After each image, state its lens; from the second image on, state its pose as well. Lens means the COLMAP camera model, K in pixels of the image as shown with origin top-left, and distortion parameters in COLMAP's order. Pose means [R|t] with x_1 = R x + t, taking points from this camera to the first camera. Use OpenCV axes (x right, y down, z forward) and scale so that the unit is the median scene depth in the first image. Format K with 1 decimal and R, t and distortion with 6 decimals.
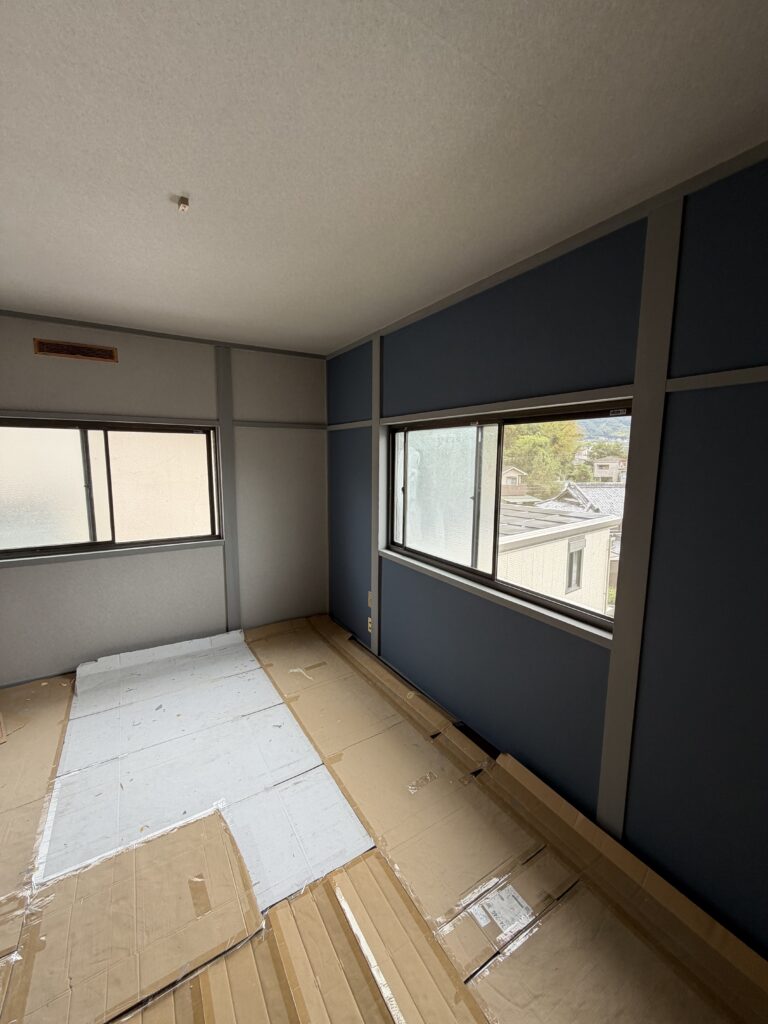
lens RADIAL K [[404.9, 0, 383.8], [0, 404.9, 509.7], [0, 0, 1]] dist [0.000091, -0.000014]
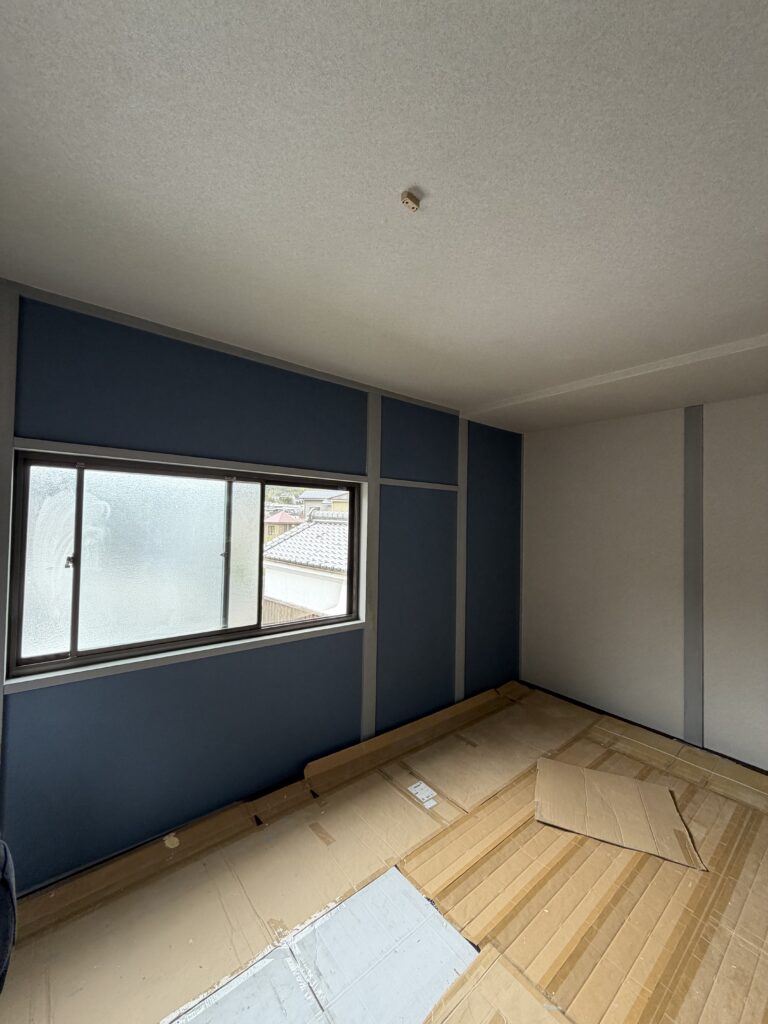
lens RADIAL K [[404.9, 0, 383.4], [0, 404.9, 511.1], [0, 0, 1]] dist [0.000091, -0.000014]
pose [[-0.128751, 0.005531, 0.991662, -1.040137], [0.103748, 0.994572, 0.007923, -0.133470], [-0.986235, 0.103903, -0.128626, 0.999281]]
